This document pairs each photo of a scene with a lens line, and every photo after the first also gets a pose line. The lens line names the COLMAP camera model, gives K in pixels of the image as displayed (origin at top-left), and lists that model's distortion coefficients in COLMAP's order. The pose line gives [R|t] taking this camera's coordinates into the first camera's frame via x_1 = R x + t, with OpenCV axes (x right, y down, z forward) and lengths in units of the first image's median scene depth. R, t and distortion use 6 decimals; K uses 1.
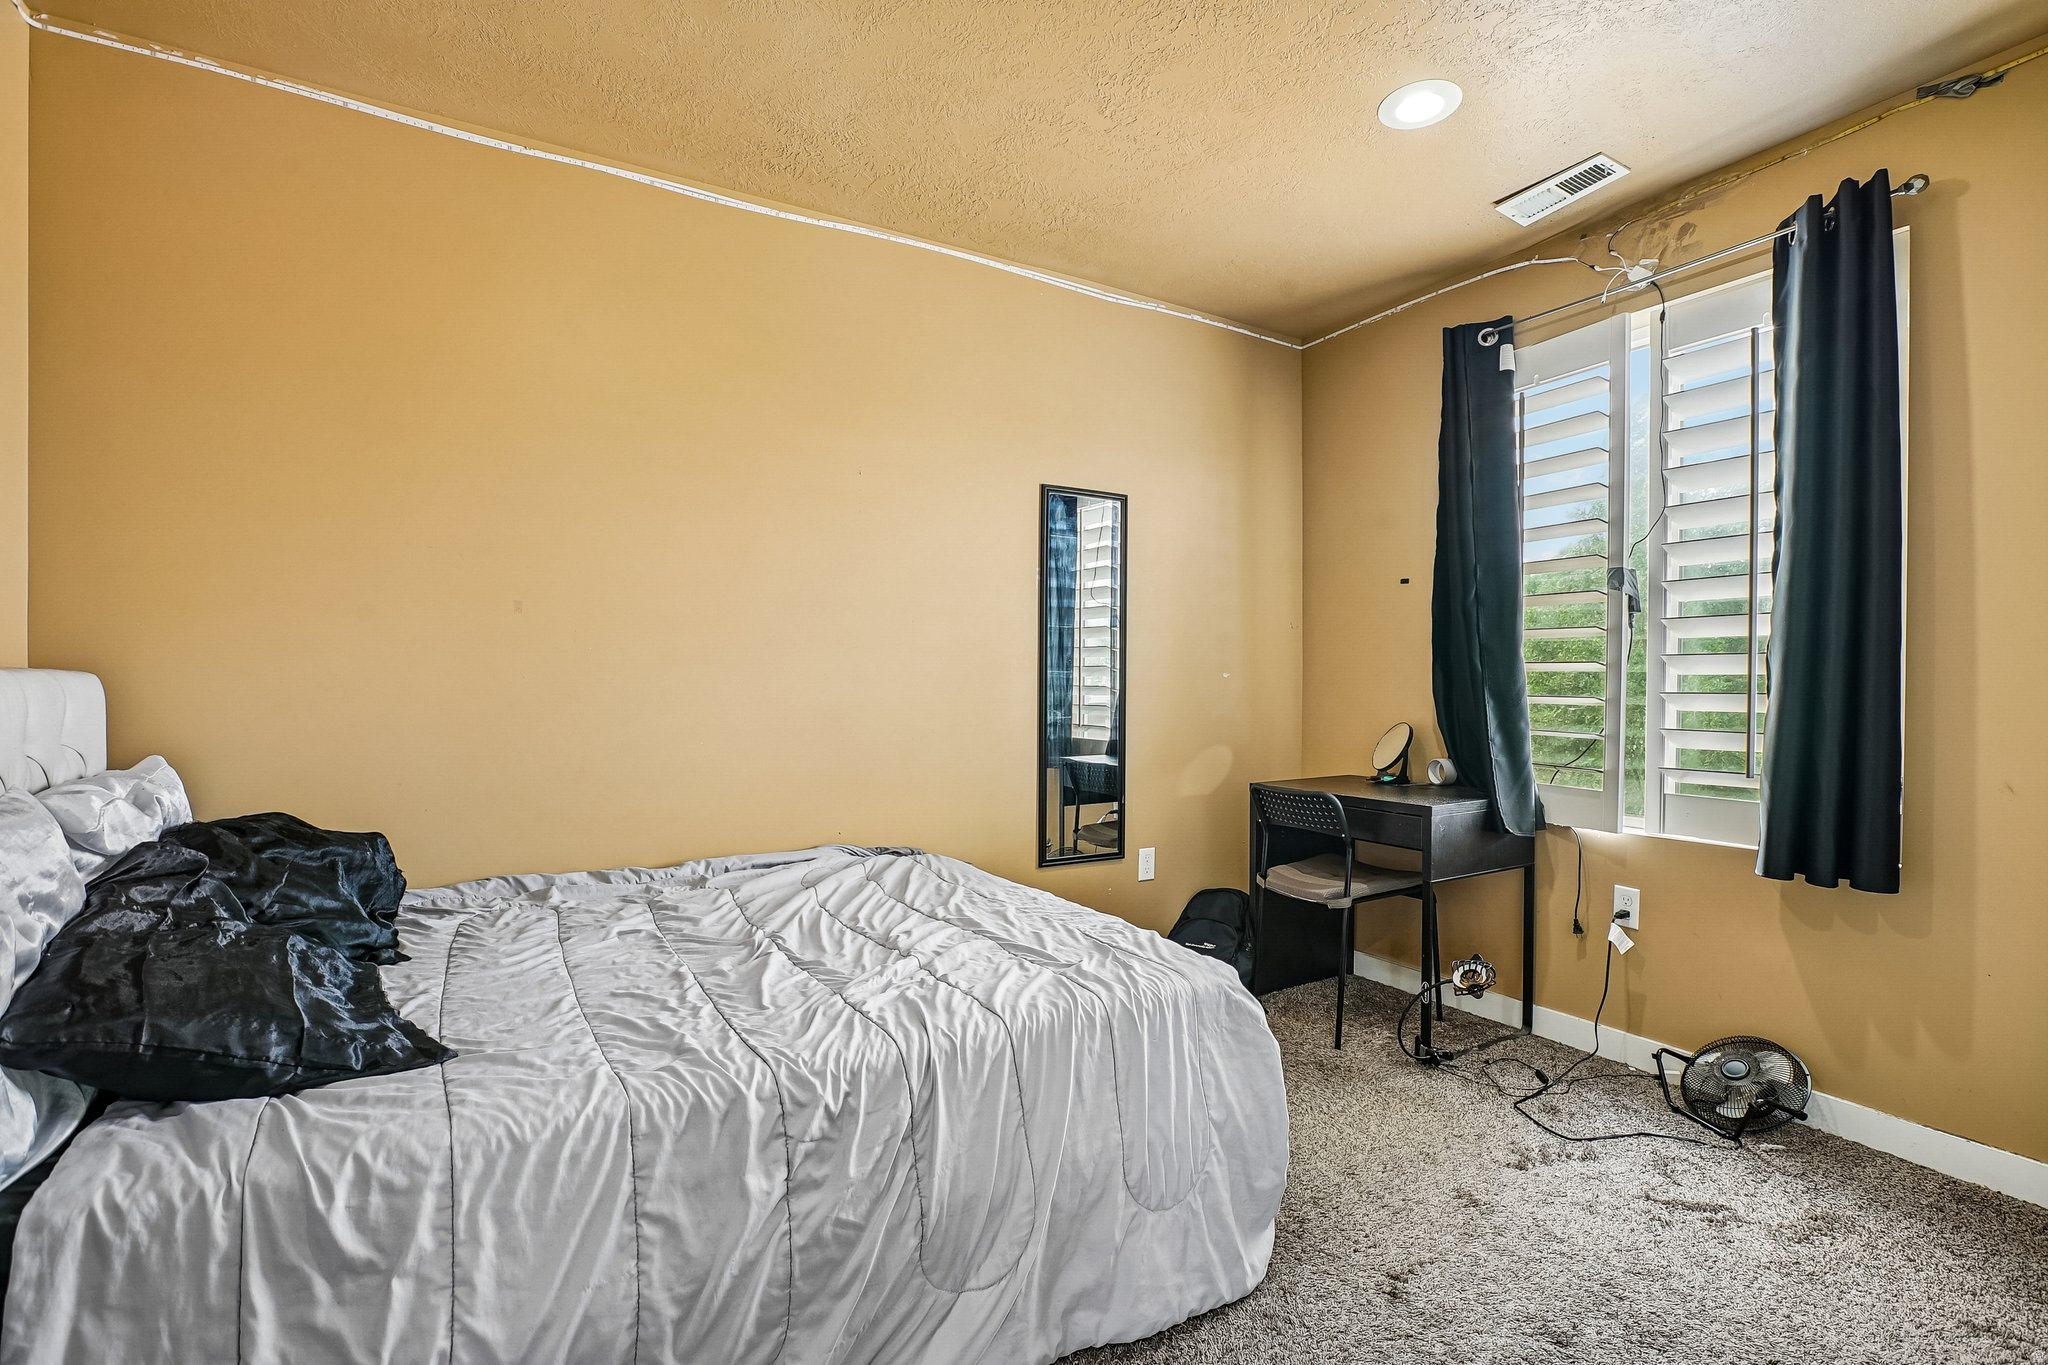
lens RADIAL K [[912.2, 0, 1024.0], [0, 912.2, 682.5], [0, 0, 1]] dist [-0.048425, 0.018101]
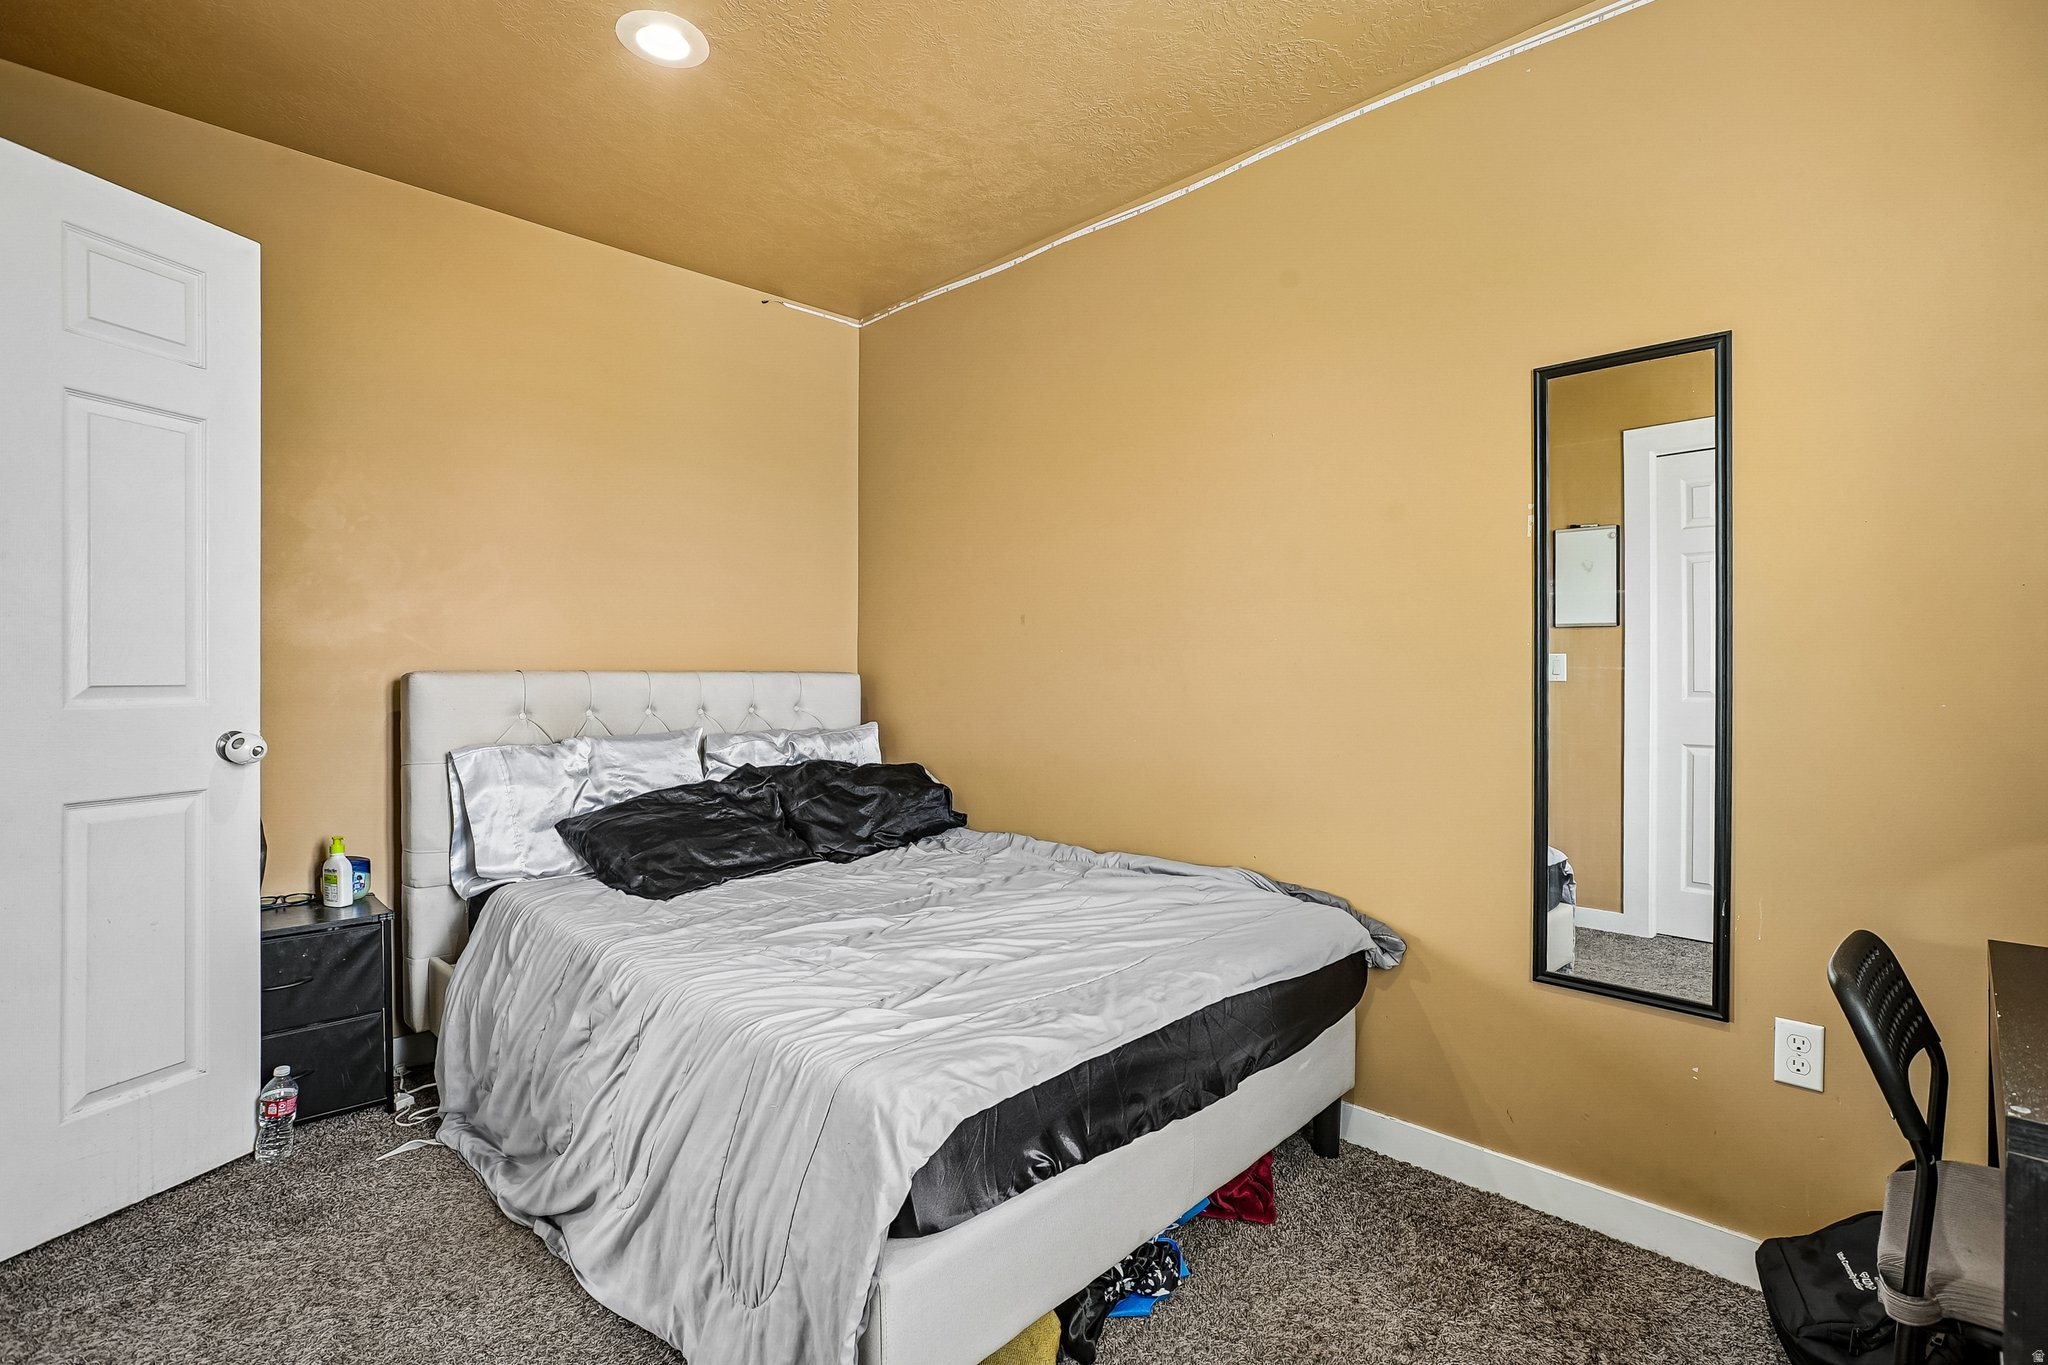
lens RADIAL K [[912.2, 0, 1024.0], [0, 912.2, 682.5], [0, 0, 1]] dist [-0.048425, 0.018101]
pose [[0.293826, 0.003998, -0.955850, 0.579159], [-0.007883, 0.999967, 0.001759, -0.001235], [0.955826, 0.007018, 0.293848, 0.552769]]
